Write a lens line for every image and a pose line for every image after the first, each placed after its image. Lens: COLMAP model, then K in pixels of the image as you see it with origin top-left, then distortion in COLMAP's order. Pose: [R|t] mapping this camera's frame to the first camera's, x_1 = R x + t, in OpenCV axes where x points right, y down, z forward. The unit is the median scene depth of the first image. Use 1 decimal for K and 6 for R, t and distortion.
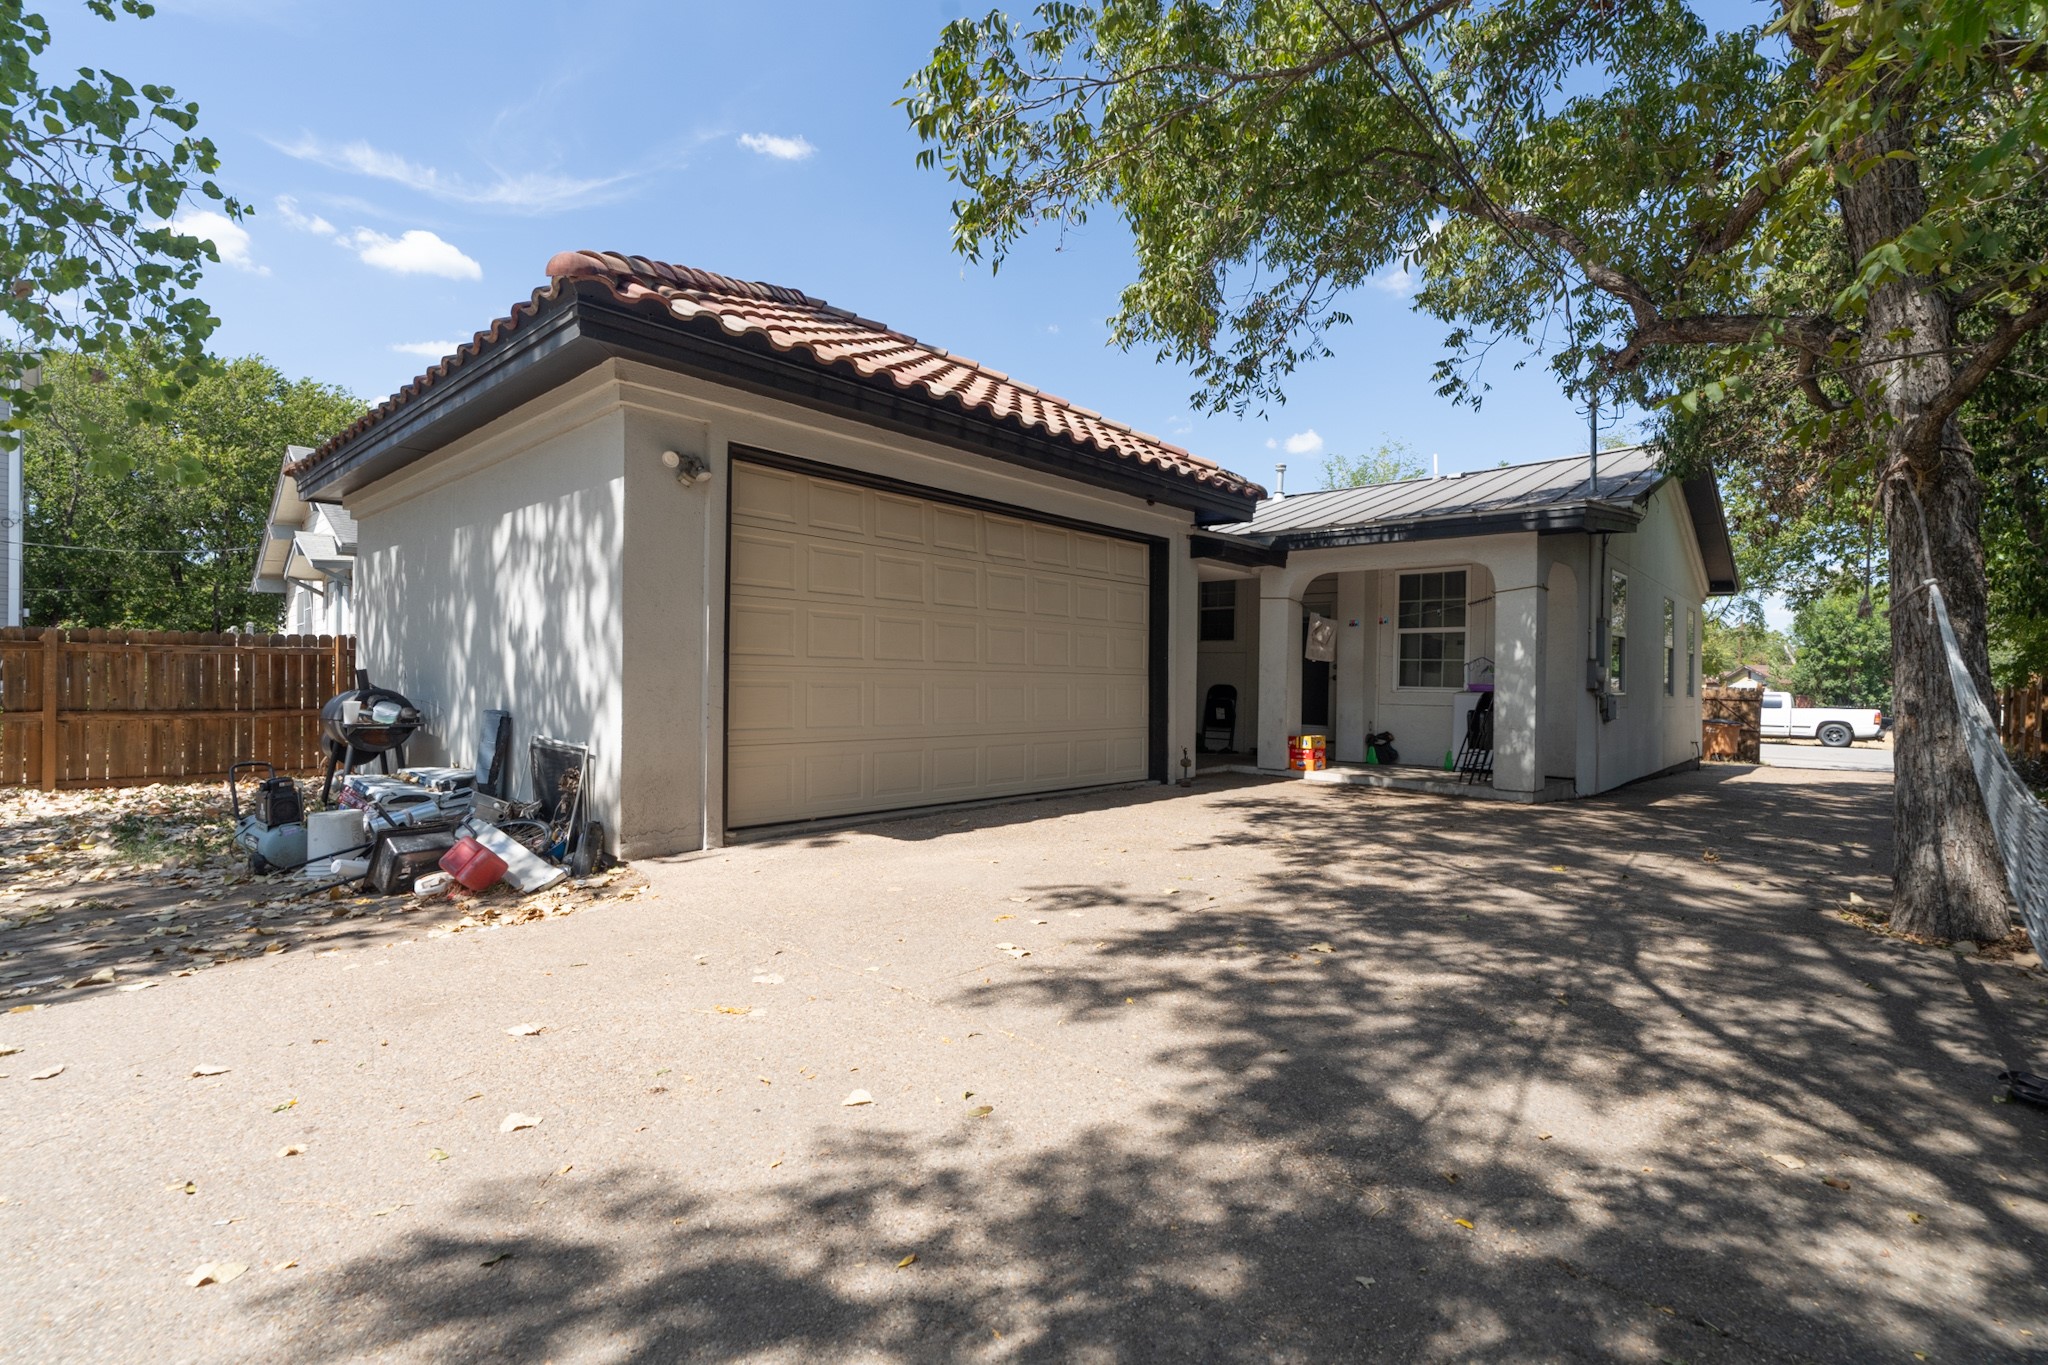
lens RADIAL K [[939.3, 0, 1025.5], [0, 939.3, 685.4], [0, 0, 1]] dist [0.000339, 0.000171]
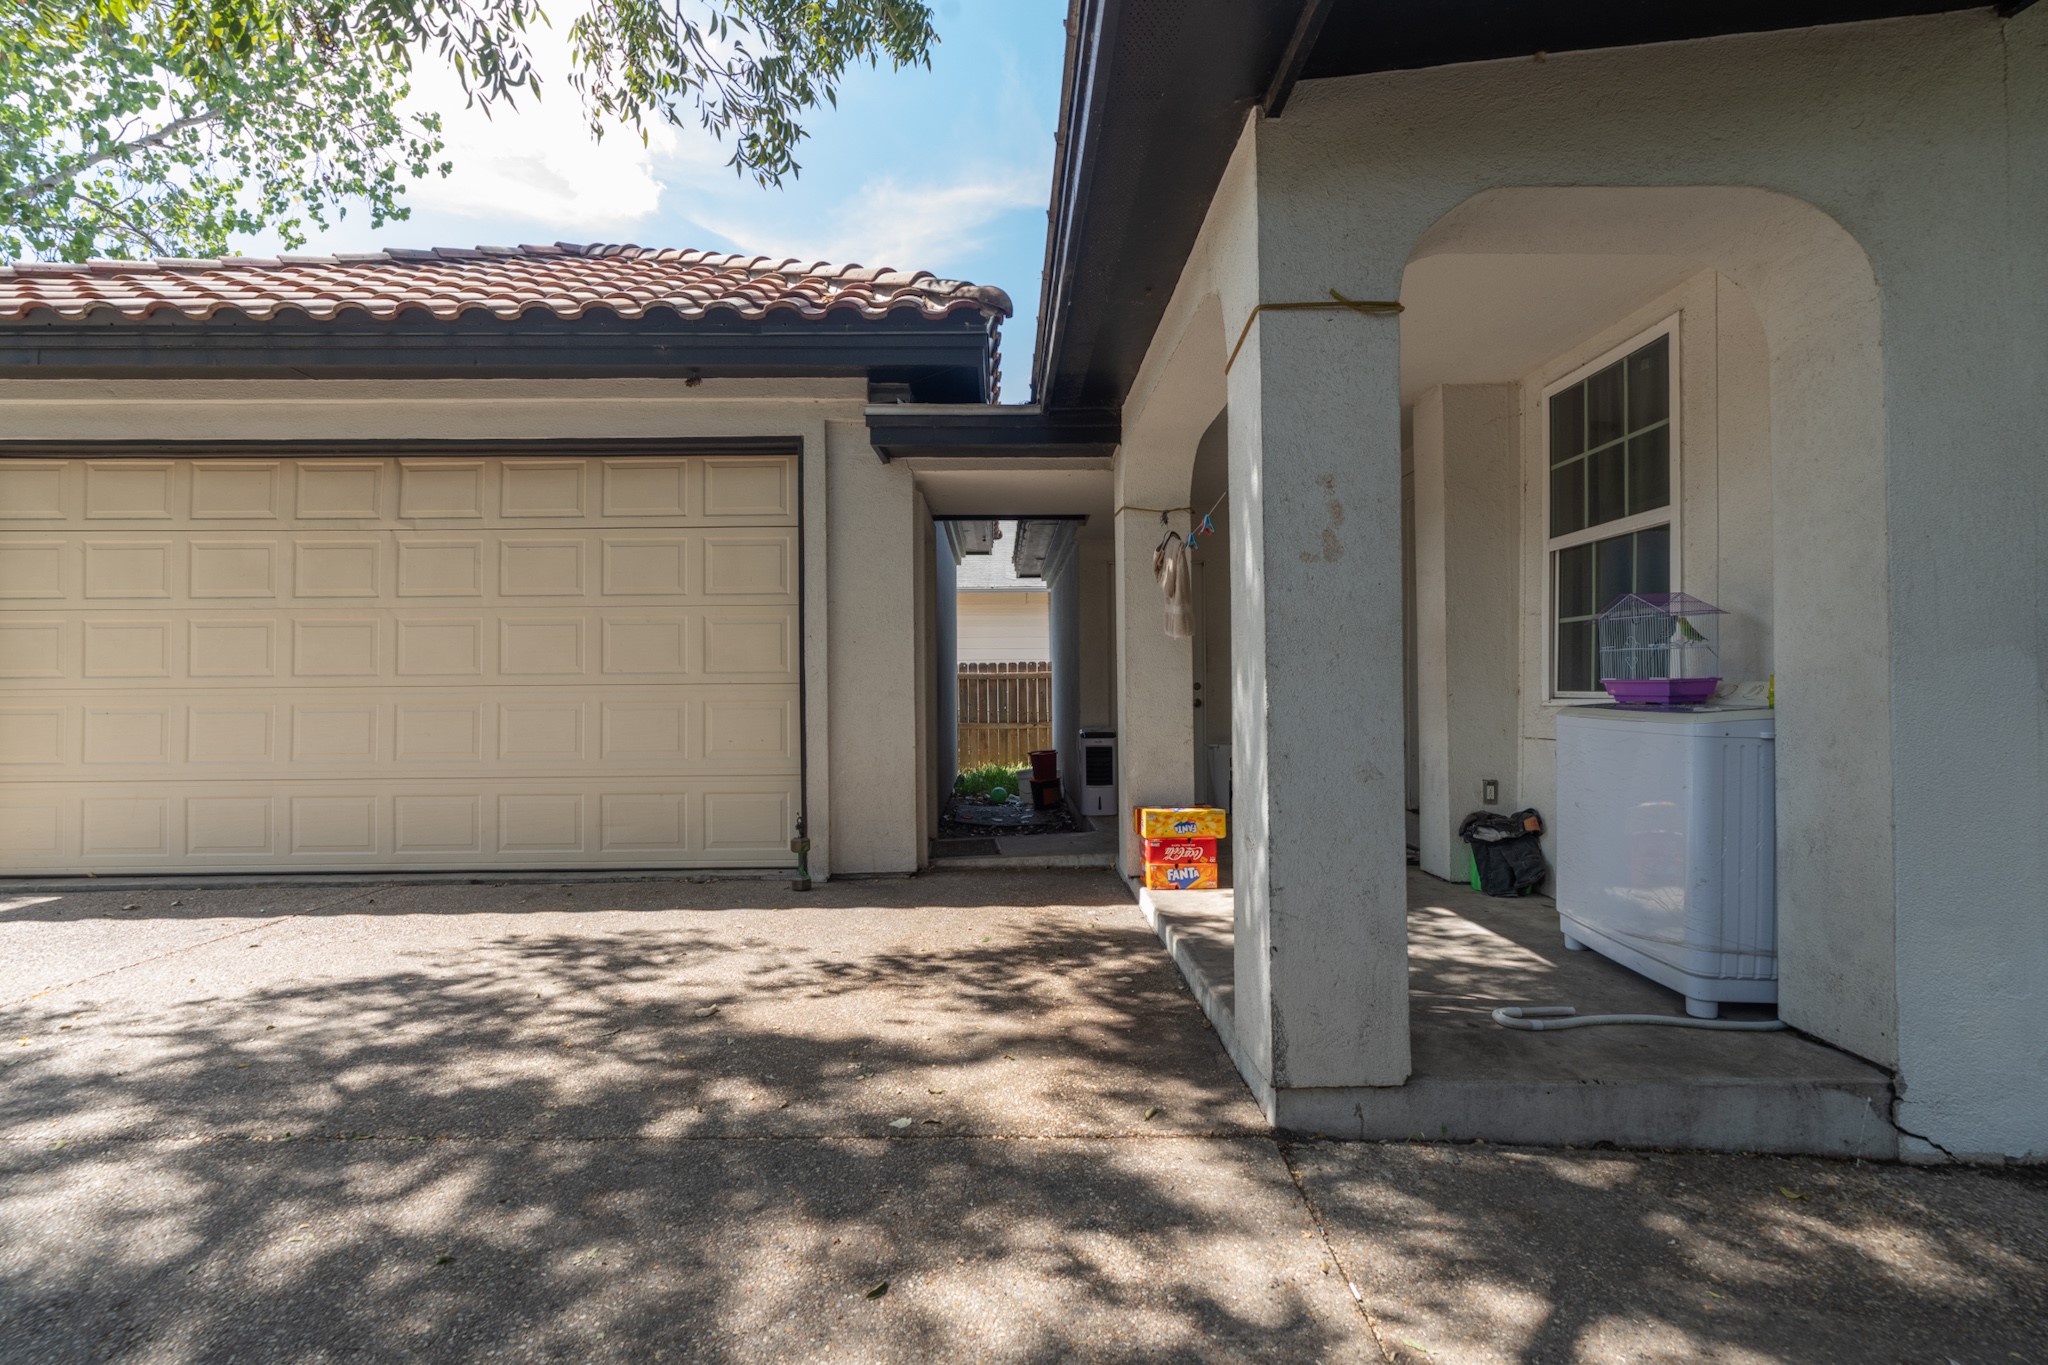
lens RADIAL K [[939.3, 0, 1021.7], [0, 939.3, 686.2], [0, 0, 1]] dist [0.000339, 0.000171]
pose [[0.680396, -0.023306, -0.732474, 0.928108], [0.015475, 0.999728, -0.017434, 0.004283], [0.732681, 0.000527, 0.680572, 1.031574]]
